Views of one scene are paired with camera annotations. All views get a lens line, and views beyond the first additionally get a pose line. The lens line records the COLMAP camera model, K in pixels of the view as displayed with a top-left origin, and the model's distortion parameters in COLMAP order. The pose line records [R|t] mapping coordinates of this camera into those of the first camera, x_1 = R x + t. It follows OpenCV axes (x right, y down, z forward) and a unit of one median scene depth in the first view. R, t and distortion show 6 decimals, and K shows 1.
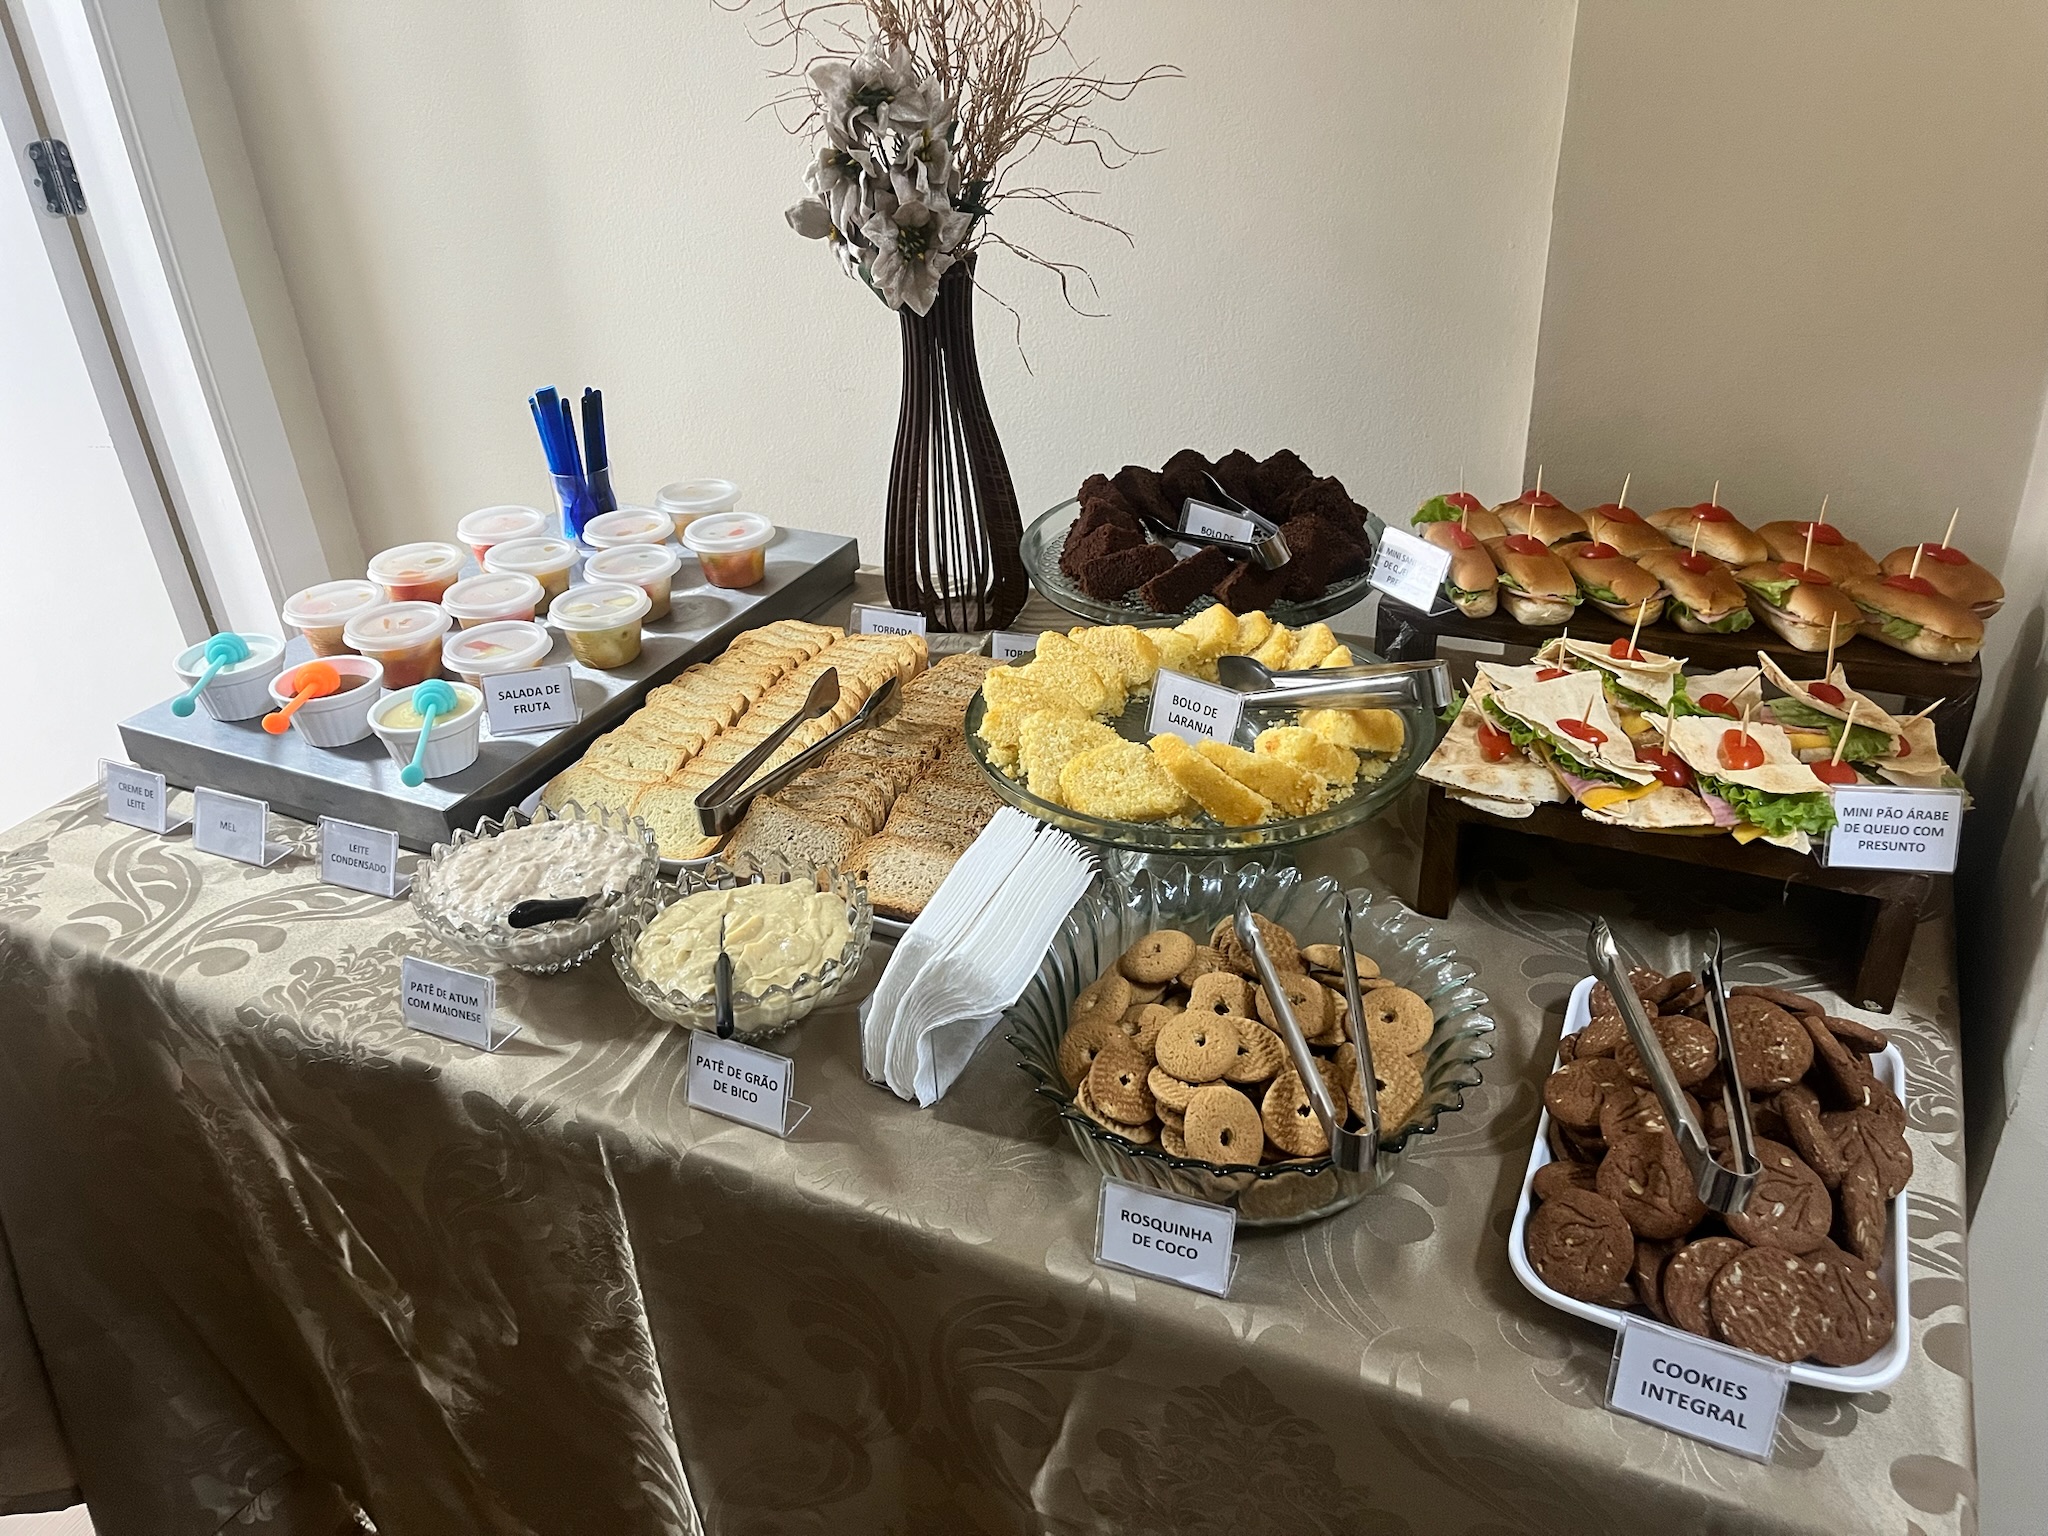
lens RADIAL K [[1568.0, 0, 1034.9], [0, 1568.0, 770.1], [0, 0, 1]] dist [-0.007556, 0.004593]
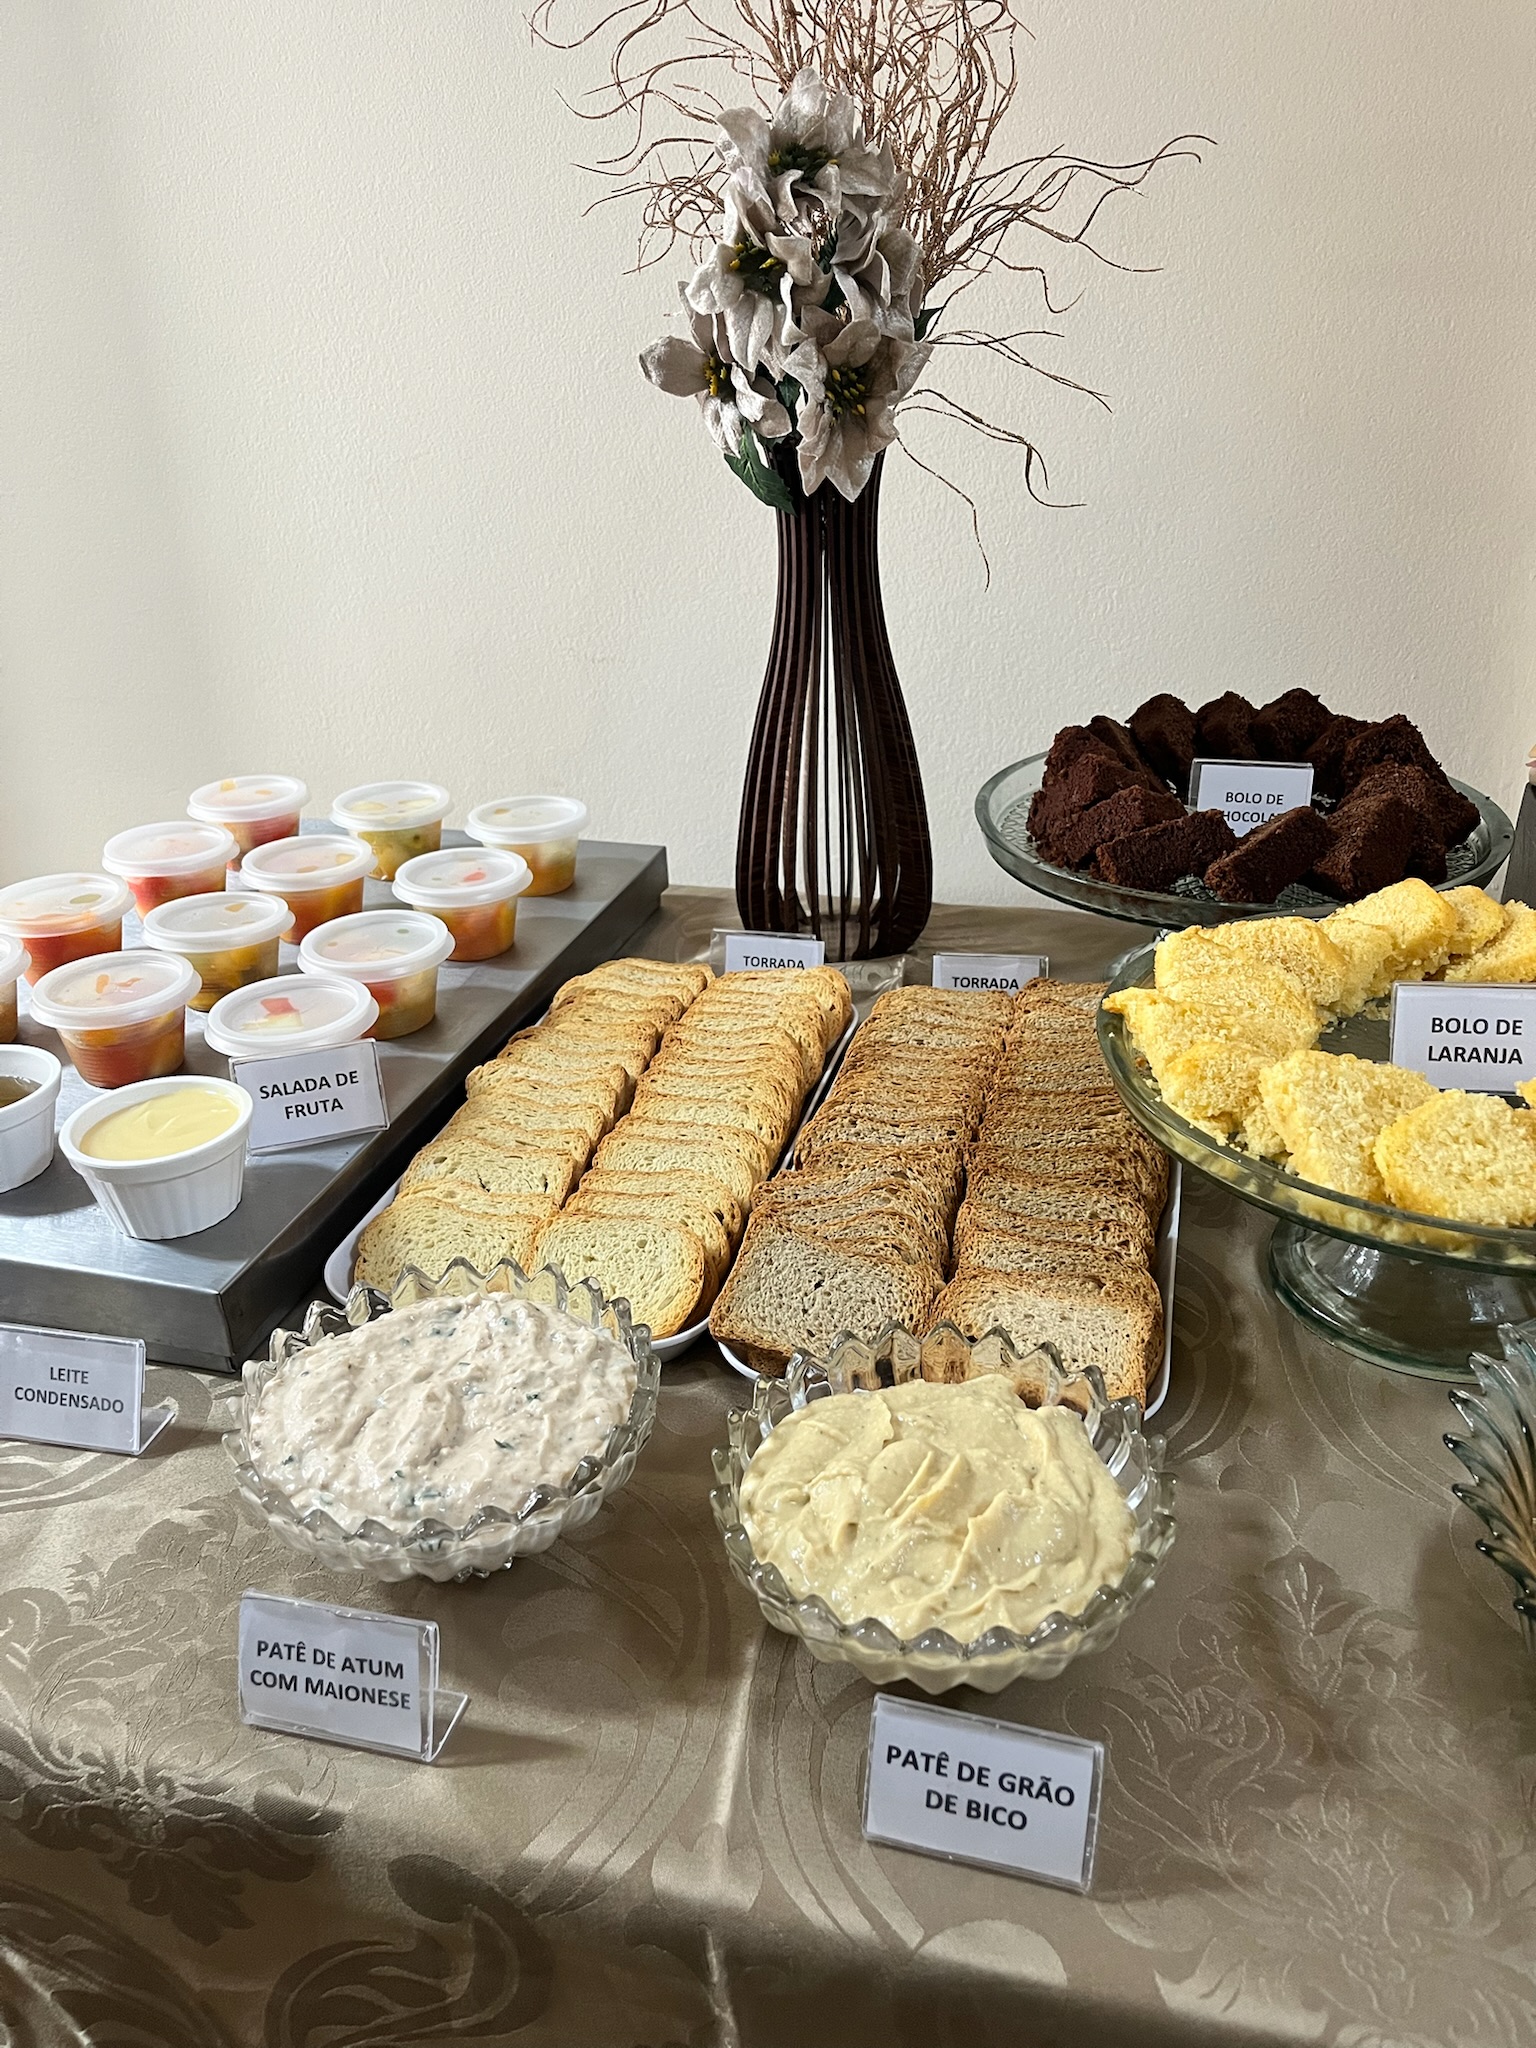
lens RADIAL K [[1568.0, 0, 767.2], [0, 1568.0, 1035.2], [0, 0, 1]] dist [-0.007556, 0.004593]
pose [[0.986058, -0.065784, 0.152847, -0.241477], [0.075082, 0.995611, -0.055876, -0.020964], [-0.148500, 0.066573, 0.986669, 0.358866]]
